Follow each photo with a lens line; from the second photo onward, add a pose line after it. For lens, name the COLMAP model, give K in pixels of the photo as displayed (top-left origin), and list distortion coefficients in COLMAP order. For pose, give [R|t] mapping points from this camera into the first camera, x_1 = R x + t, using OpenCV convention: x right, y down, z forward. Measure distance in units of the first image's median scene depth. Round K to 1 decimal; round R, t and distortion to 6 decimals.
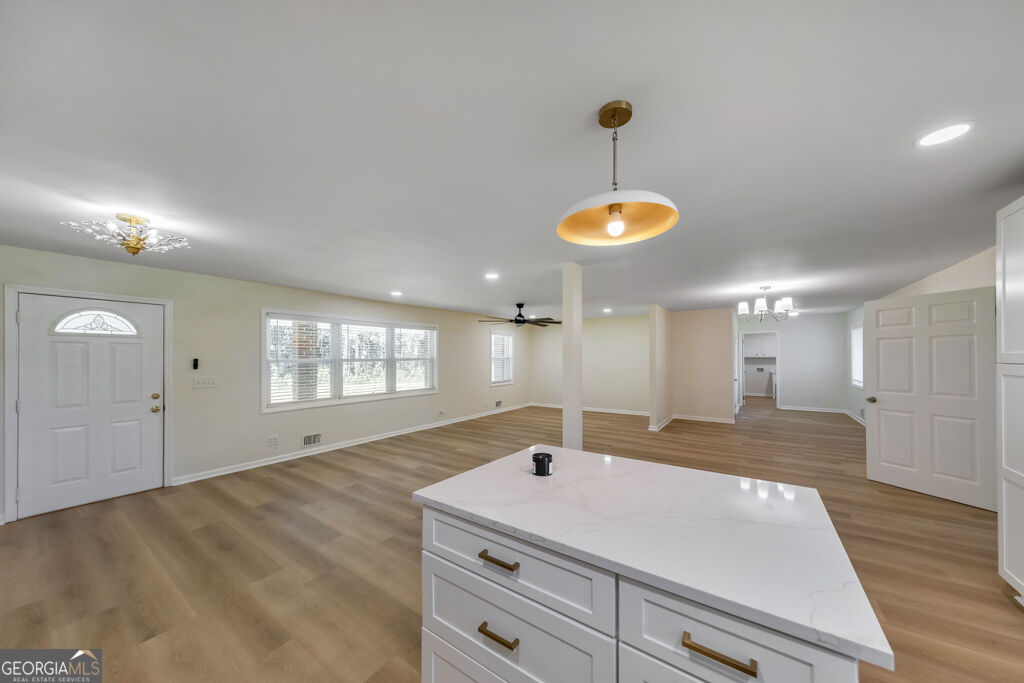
lens RADIAL K [[346.8, 0, 517.8], [0, 346.8, 359.9], [0, 0, 1]] dist [0.002333, 0.000052]
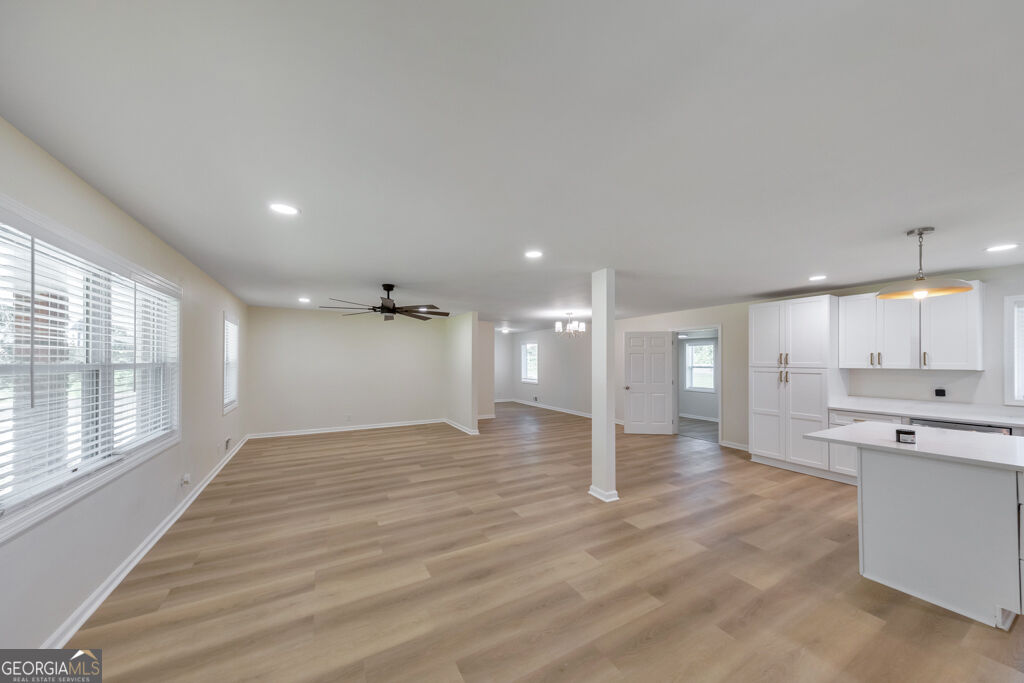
lens RADIAL K [[346.8, 0, 517.8], [0, 346.8, 359.9], [0, 0, 1]] dist [0.002333, 0.000052]
pose [[0.434273, 0.012082, 0.900700, -0.641290], [0.003186, 0.999883, -0.014949, -0.002205], [-0.900776, 0.009362, 0.434184, 0.588365]]
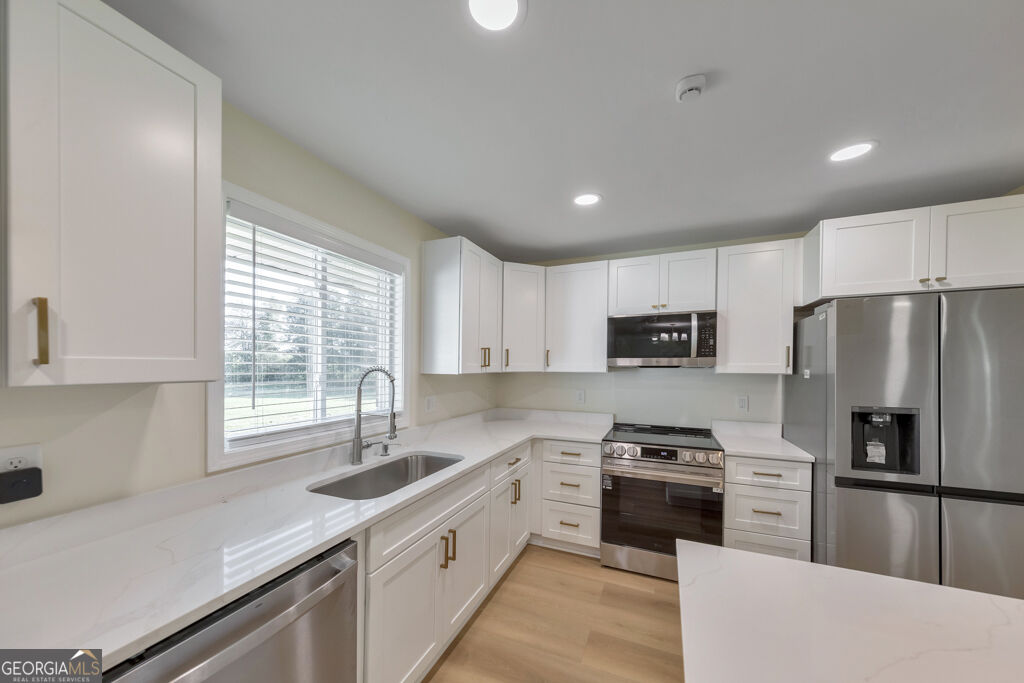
lens RADIAL K [[344.6, 0, 521.6], [0, 344.6, 382.3], [0, 0, 1]] dist [0.000841, 0.000010]
pose [[-0.977436, 0.011912, -0.210895, 0.263271], [-0.000151, 0.998369, 0.057090, -0.000212], [0.211231, 0.055834, -0.975840, 0.296499]]
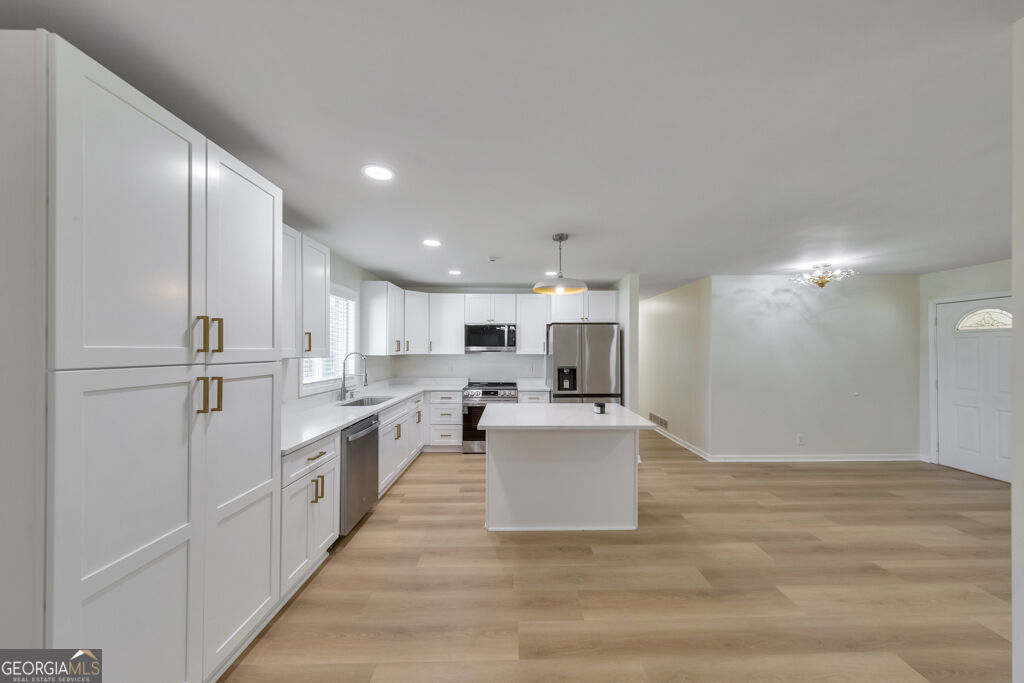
lens RADIAL K [[343.6, 0, 519.0], [0, 343.6, 350.2], [0, 0, 1]] dist [0.001648, 0.000000]
pose [[-0.814589, 0.002858, -0.580031, 0.476426], [-0.004305, 0.999931, 0.010974, -0.008404], [0.580022, 0.011437, -0.814520, 0.716058]]
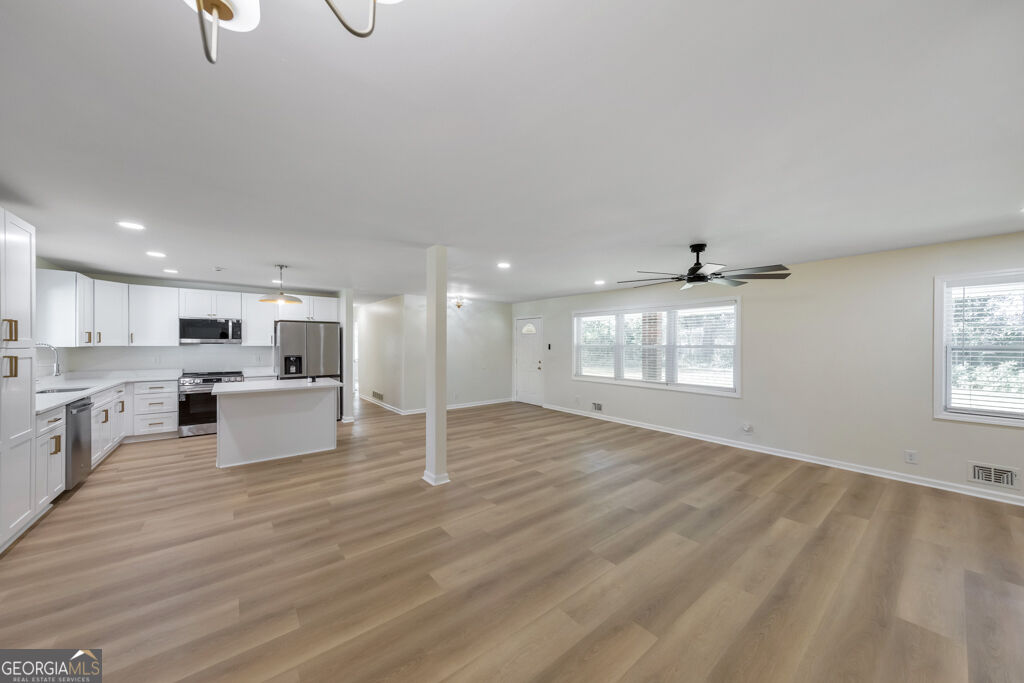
lens RADIAL K [[354.2, 0, 518.0], [0, 354.2, 345.6], [0, 0, 1]] dist [0.005865, -0.000065]
pose [[-0.286759, 0.006395, -0.957982, 0.779175], [-0.012061, 0.999874, 0.010285, -0.009780], [0.957927, 0.014504, -0.286645, 1.125352]]
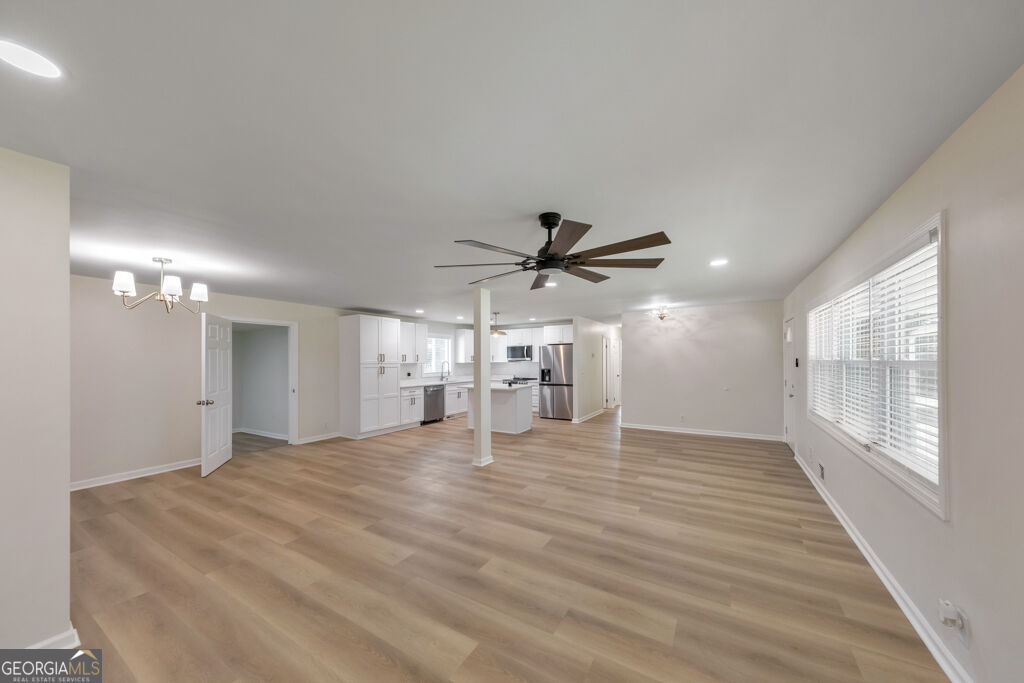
lens RADIAL K [[346.8, 0, 517.8], [0, 346.8, 359.9], [0, 0, 1]] dist [0.002333, 0.000052]
pose [[-0.997891, 0.012207, -0.063761, 0.078104], [0.011577, 0.999881, 0.010236, -0.016312], [0.063878, 0.009476, -0.997913, 1.724184]]
